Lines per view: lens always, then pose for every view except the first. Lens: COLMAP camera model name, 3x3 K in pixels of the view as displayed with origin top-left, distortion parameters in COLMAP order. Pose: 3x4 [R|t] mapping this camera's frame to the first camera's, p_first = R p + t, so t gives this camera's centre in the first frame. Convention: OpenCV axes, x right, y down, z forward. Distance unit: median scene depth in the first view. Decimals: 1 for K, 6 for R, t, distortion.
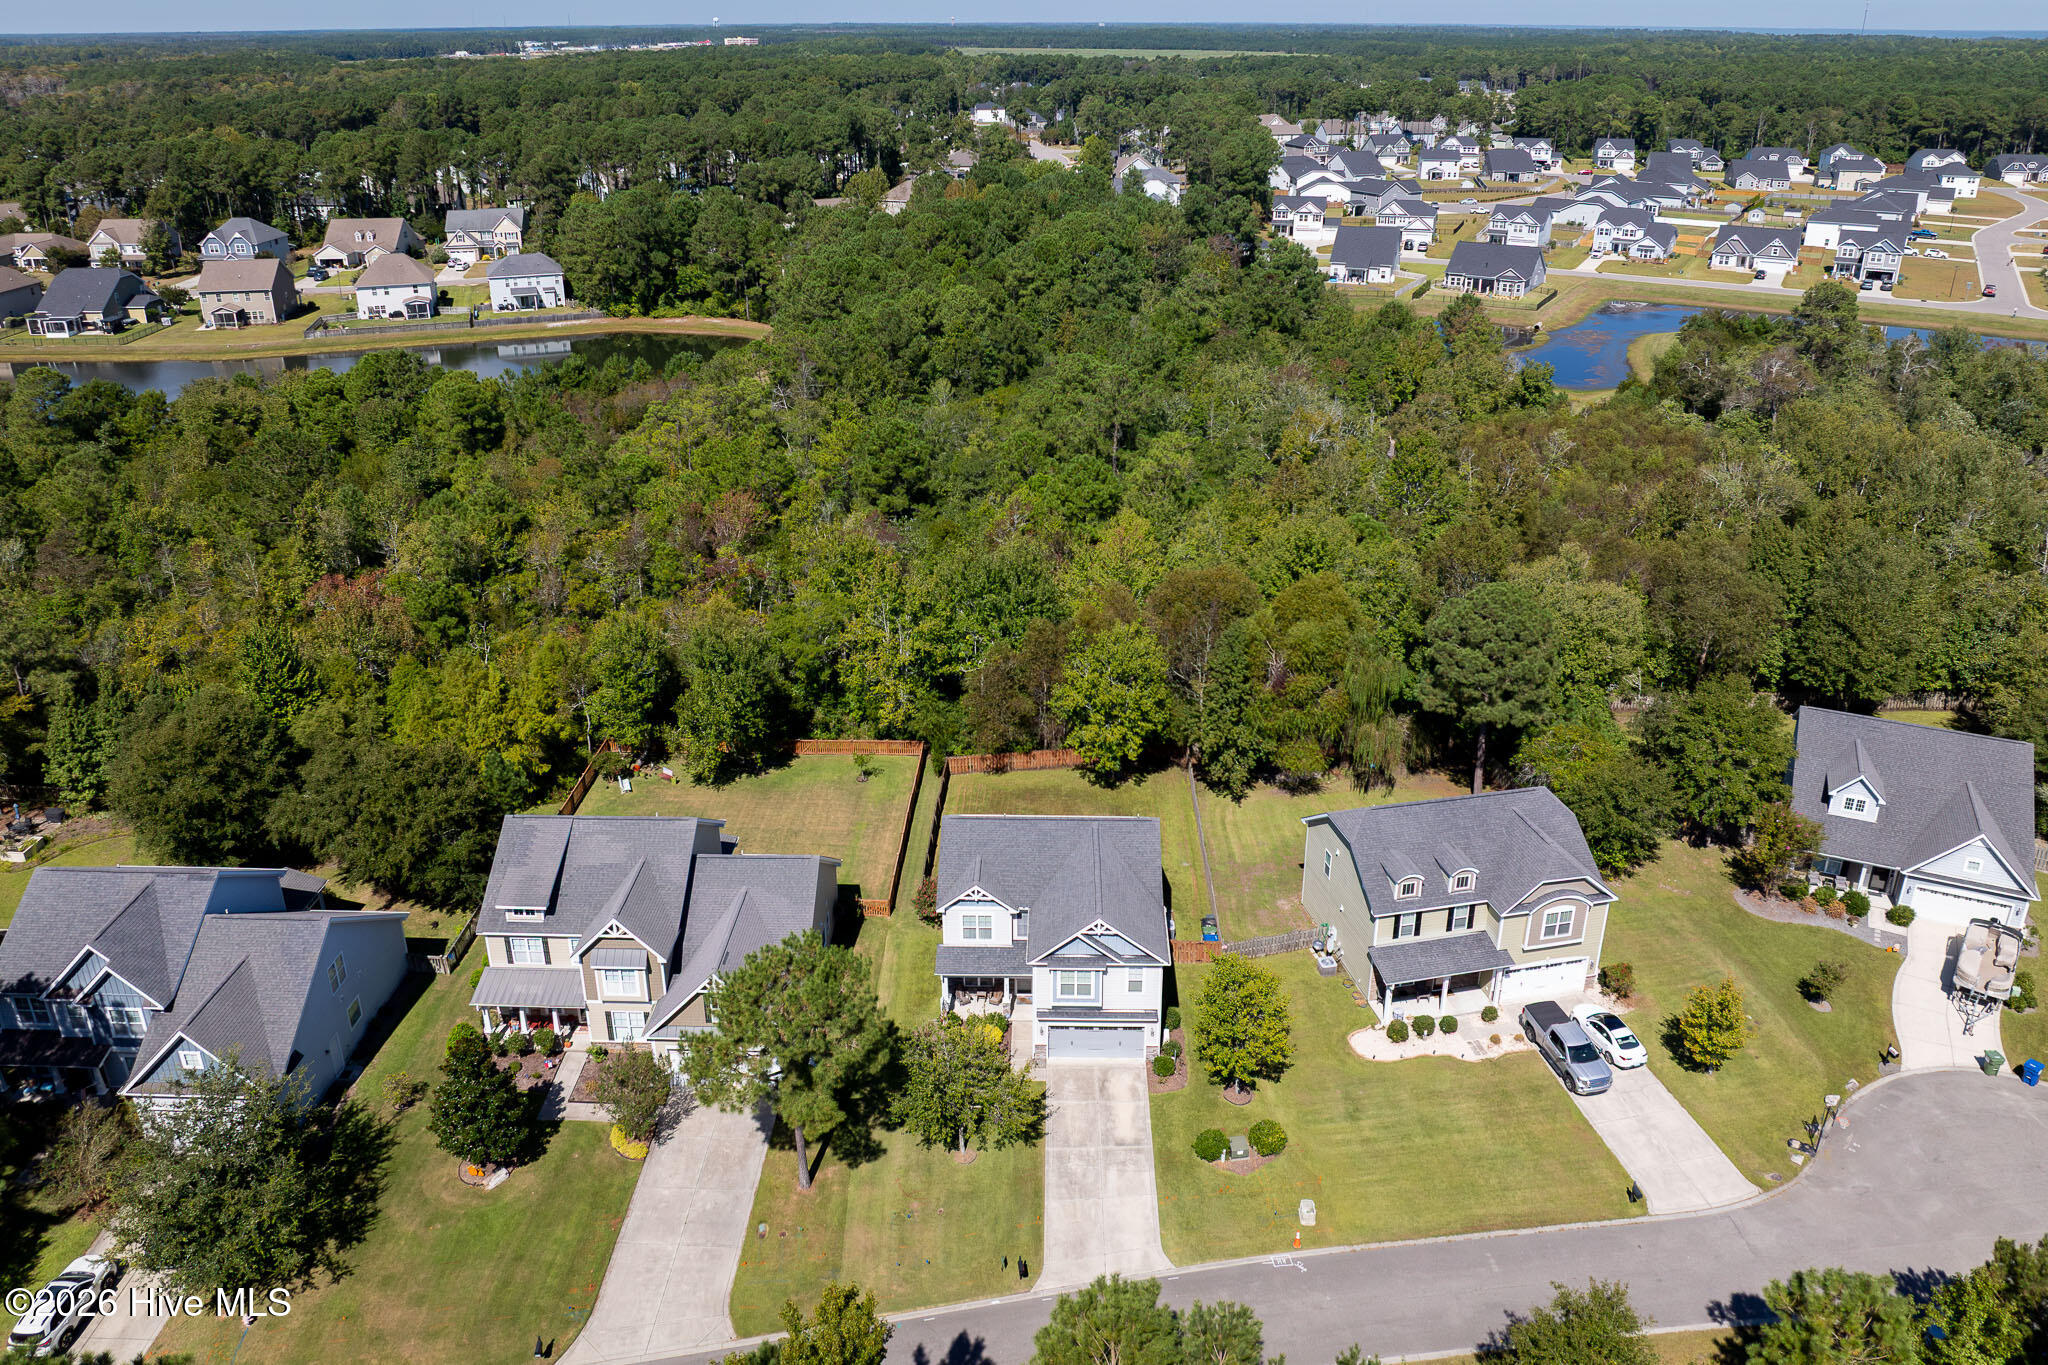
lens RADIAL K [[1447.0, 0, 1026.6], [0, 1447.0, 582.8], [0, 0, 1]] dist [-0.039391, -0.000106]
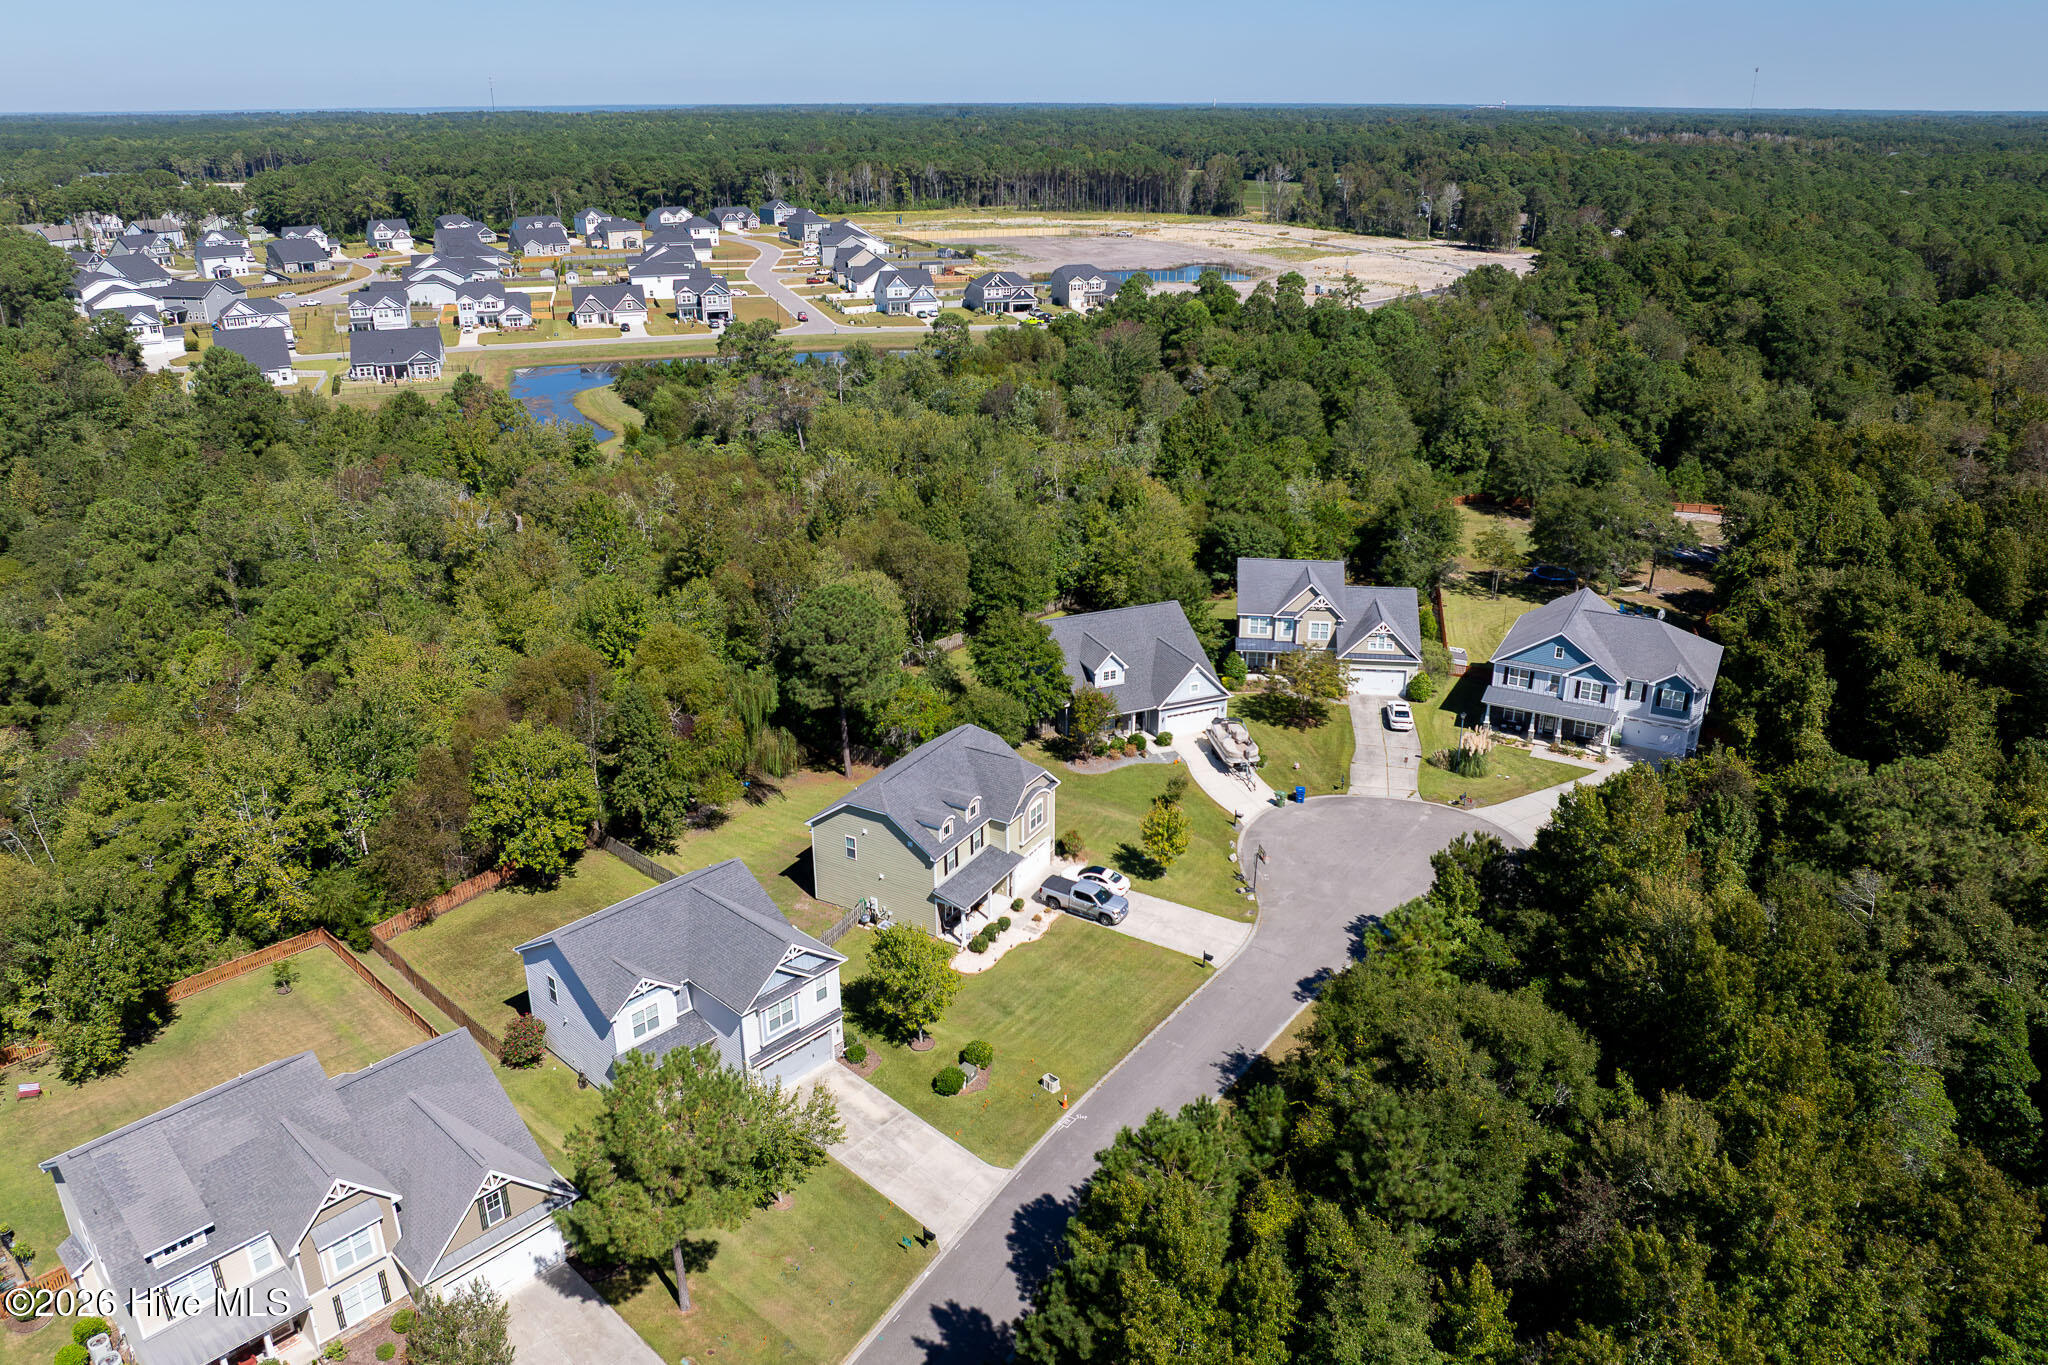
lens RADIAL K [[1447.0, 0, 1021.5], [0, 1447.0, 682.6], [0, 0, 1]] dist [-0.039391, -0.000106]
pose [[0.667526, -0.278563, 0.690516, -0.471005], [0.270860, 0.954690, 0.123292, -0.031517], [-0.693573, 0.104733, 0.712732, 0.100122]]
